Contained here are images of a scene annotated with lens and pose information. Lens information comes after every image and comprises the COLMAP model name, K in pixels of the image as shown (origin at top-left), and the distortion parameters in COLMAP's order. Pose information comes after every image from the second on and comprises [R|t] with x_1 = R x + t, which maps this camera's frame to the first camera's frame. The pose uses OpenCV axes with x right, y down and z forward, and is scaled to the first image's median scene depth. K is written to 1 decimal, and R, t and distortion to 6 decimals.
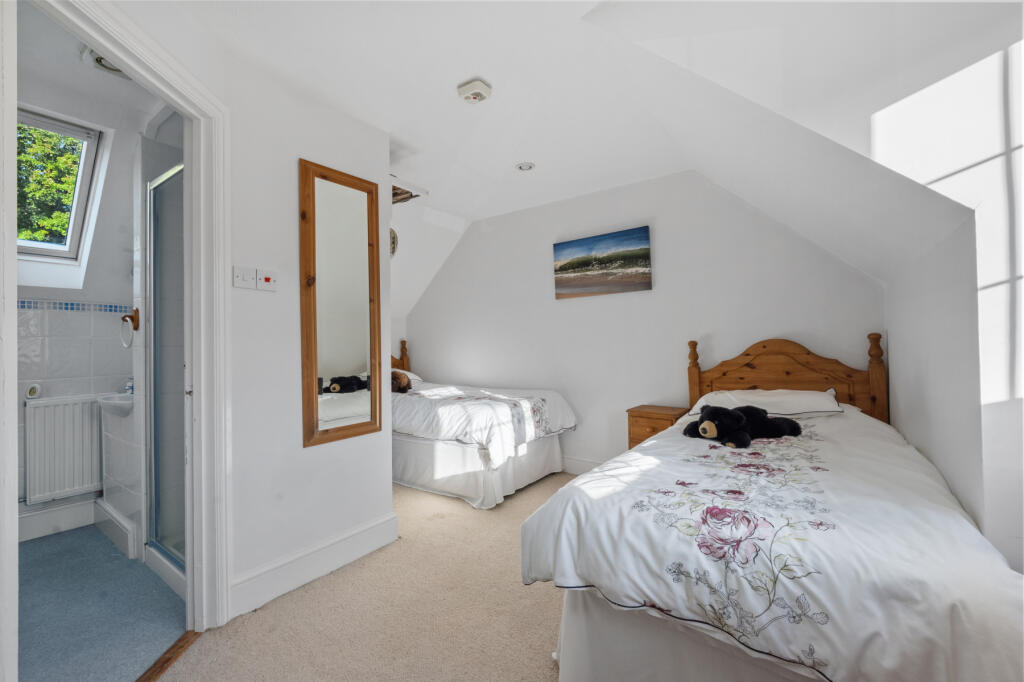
lens RADIAL K [[430.1, 0, 512.8], [0, 430.1, 341.2], [0, 0, 1]] dist [0.000501, 0.000211]
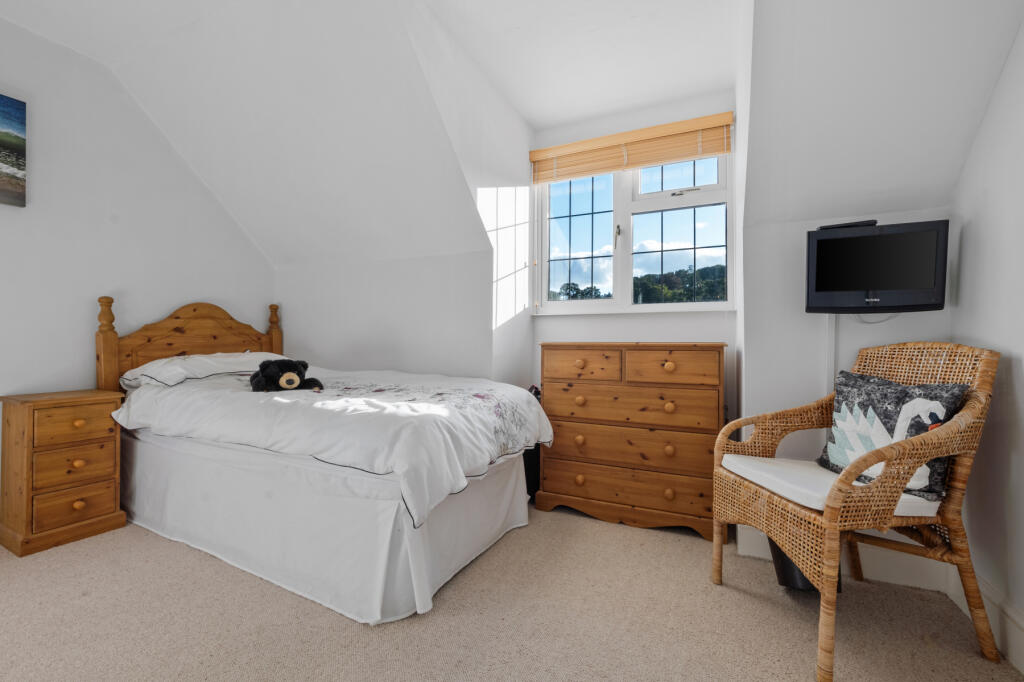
lens RADIAL K [[430.1, 0, 513.6], [0, 430.1, 343.0], [0, 0, 1]] dist [0.000501, 0.000211]
pose [[-0.172462, -0.001829, 0.985014, -0.469762], [-0.011564, 0.999933, -0.000168, 0.077509], [-0.984948, -0.011420, -0.172472, 0.470553]]
